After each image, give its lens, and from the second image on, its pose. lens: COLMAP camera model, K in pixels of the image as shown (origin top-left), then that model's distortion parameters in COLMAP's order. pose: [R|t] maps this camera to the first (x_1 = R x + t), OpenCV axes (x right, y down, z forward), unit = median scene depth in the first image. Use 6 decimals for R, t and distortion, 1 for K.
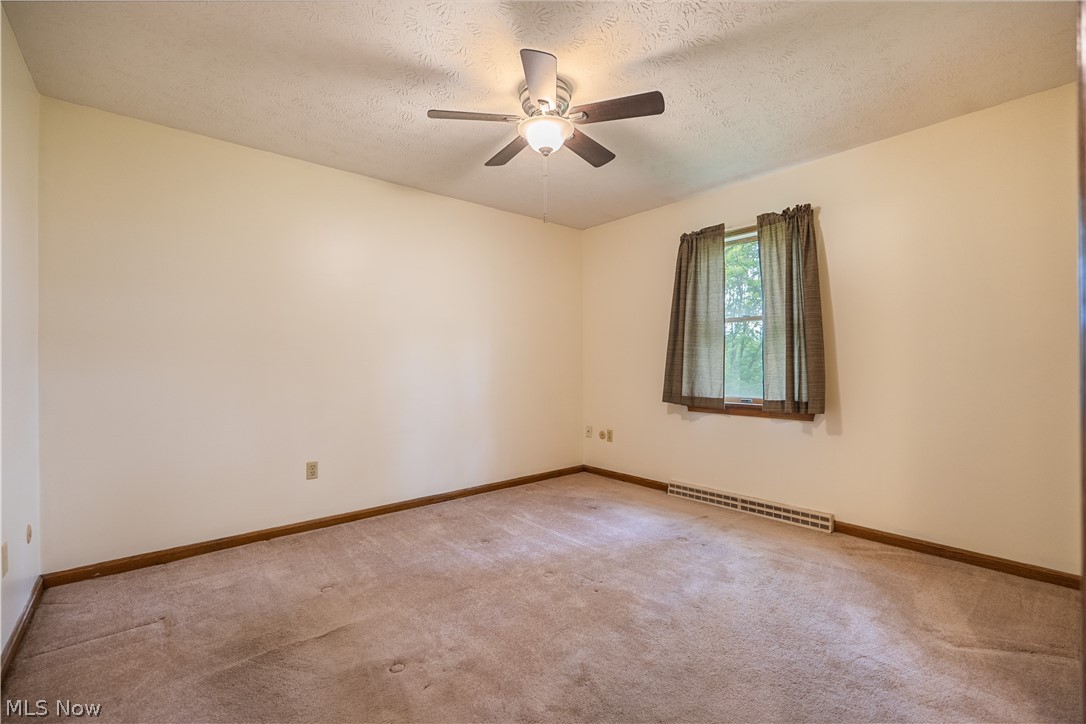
lens RADIAL K [[470.3, 0, 541.6], [0, 470.3, 363.8], [0, 0, 1]] dist [-0.004681, 0.000004]
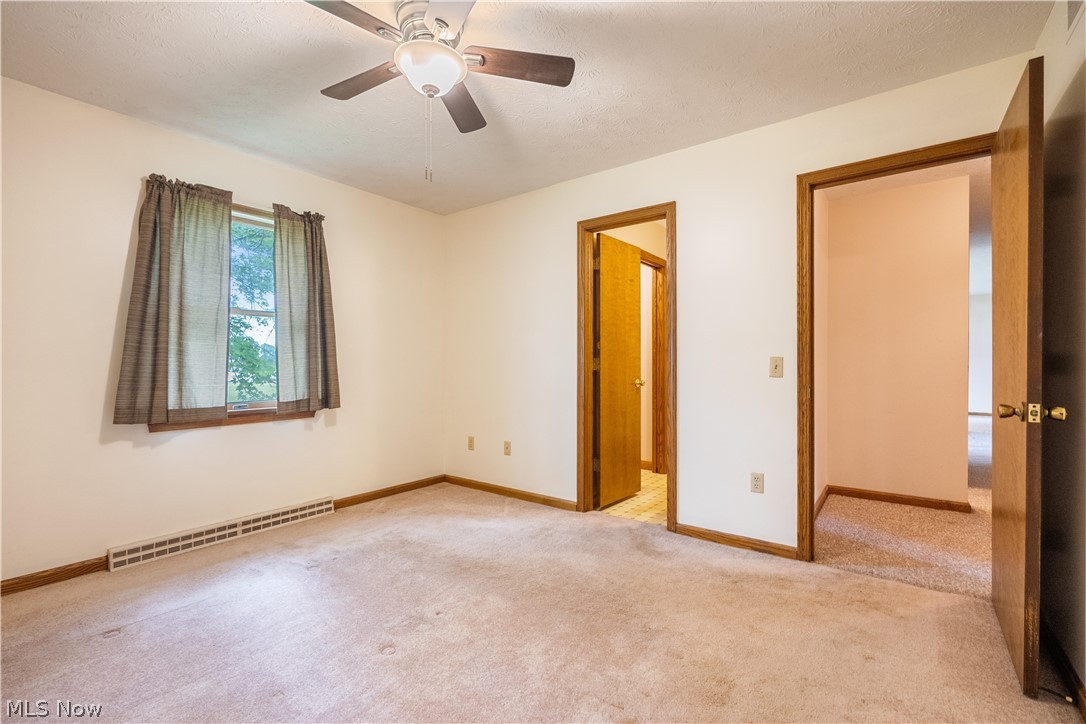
lens RADIAL K [[470.3, 0, 541.6], [0, 470.3, 363.8], [0, 0, 1]] dist [-0.004681, 0.000004]
pose [[-0.198823, 0.003343, 0.980030, -0.529515], [0.006451, 0.999977, -0.002102, 0.006050], [-0.980014, 0.005905, -0.198840, 0.646266]]
